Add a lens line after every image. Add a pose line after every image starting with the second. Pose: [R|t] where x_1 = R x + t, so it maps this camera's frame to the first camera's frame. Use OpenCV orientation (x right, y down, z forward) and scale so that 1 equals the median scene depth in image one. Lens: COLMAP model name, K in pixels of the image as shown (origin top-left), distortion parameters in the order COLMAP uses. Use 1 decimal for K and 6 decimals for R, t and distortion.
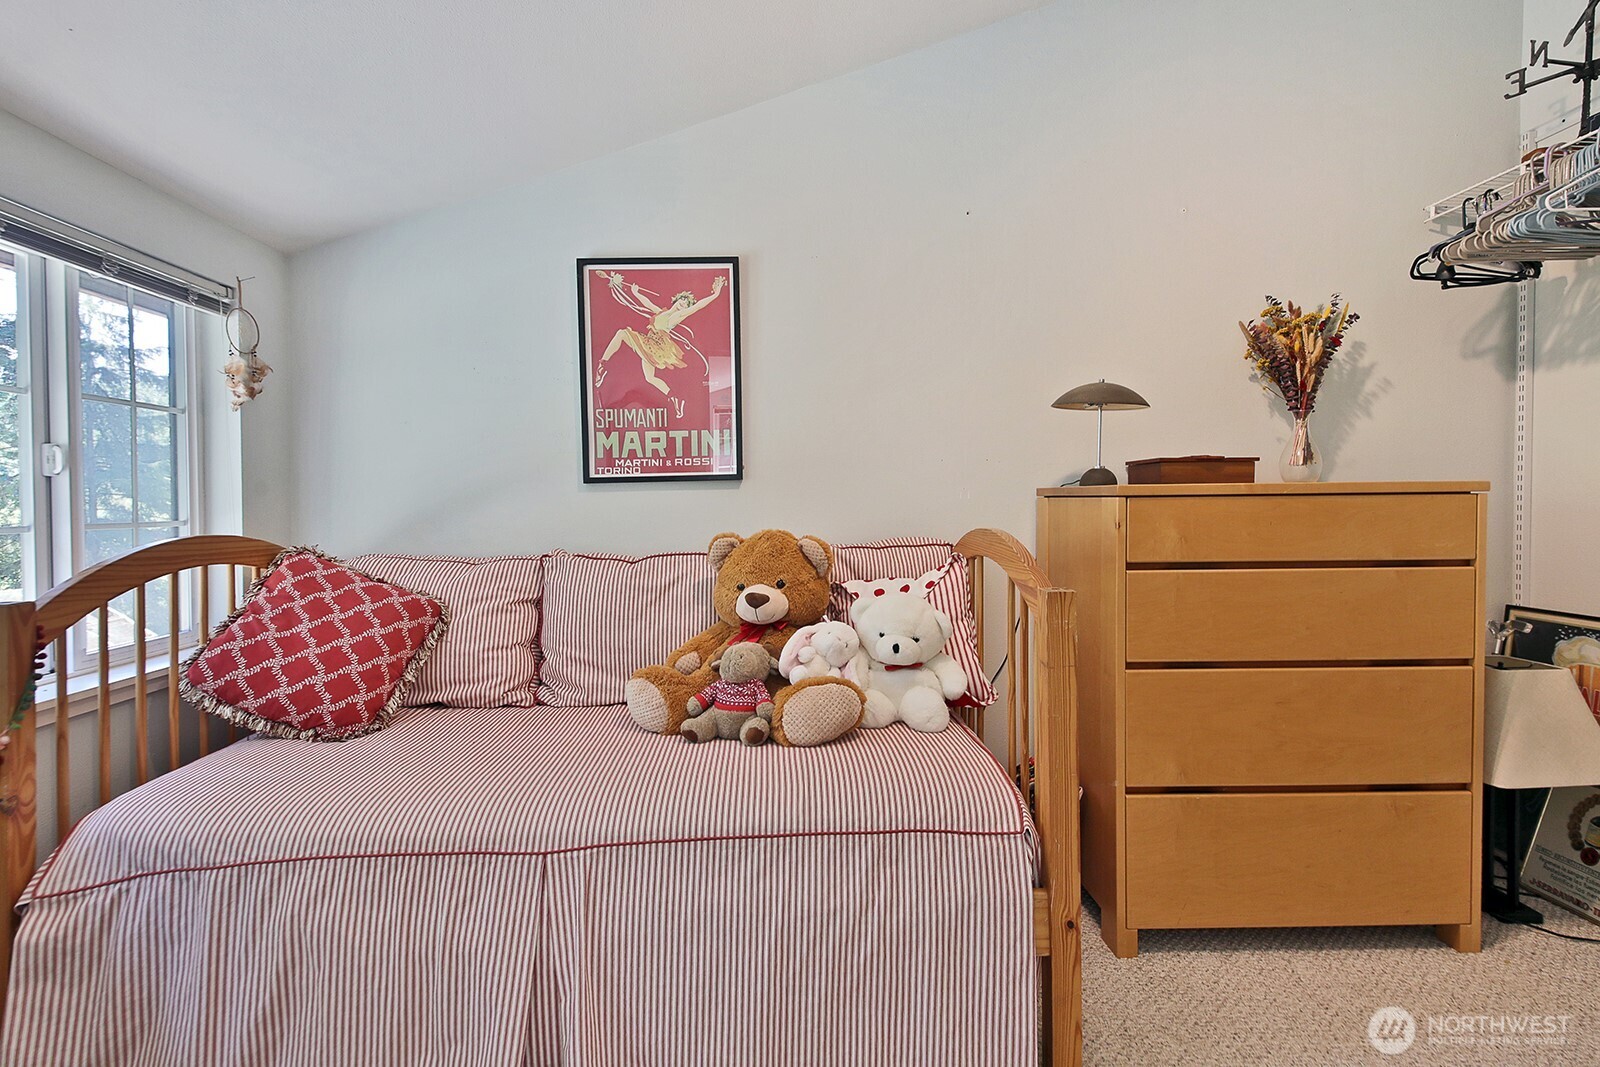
lens RADIAL K [[743.0, 0, 800.0], [0, 743.0, 533.5], [0, 0, 1]] dist [-0.000176, -0.000061]
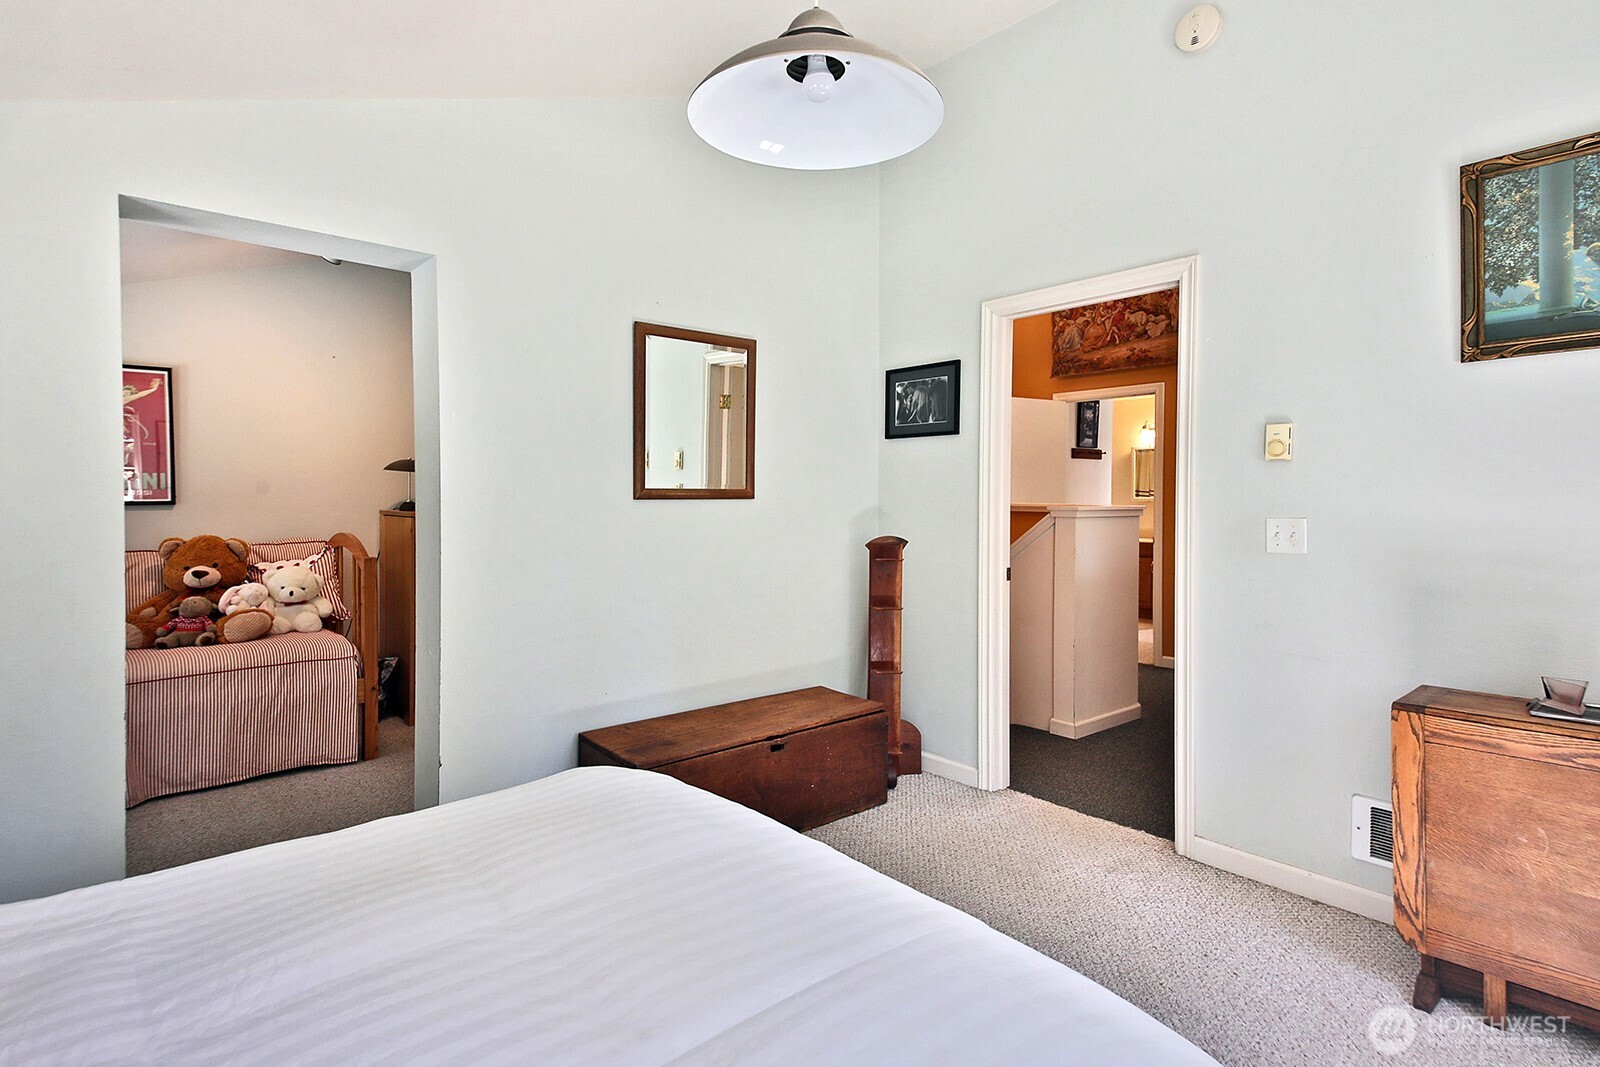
lens RADIAL K [[828.3, 0, 780.7], [0, 828.3, 517.5], [0, 0, 1]] dist [0.055202, -0.000603]
pose [[0.788780, -0.007012, 0.614635, -0.210863], [0.014668, 0.999865, -0.007418, -0.012810], [-0.614500, 0.014867, 0.788777, -1.493765]]
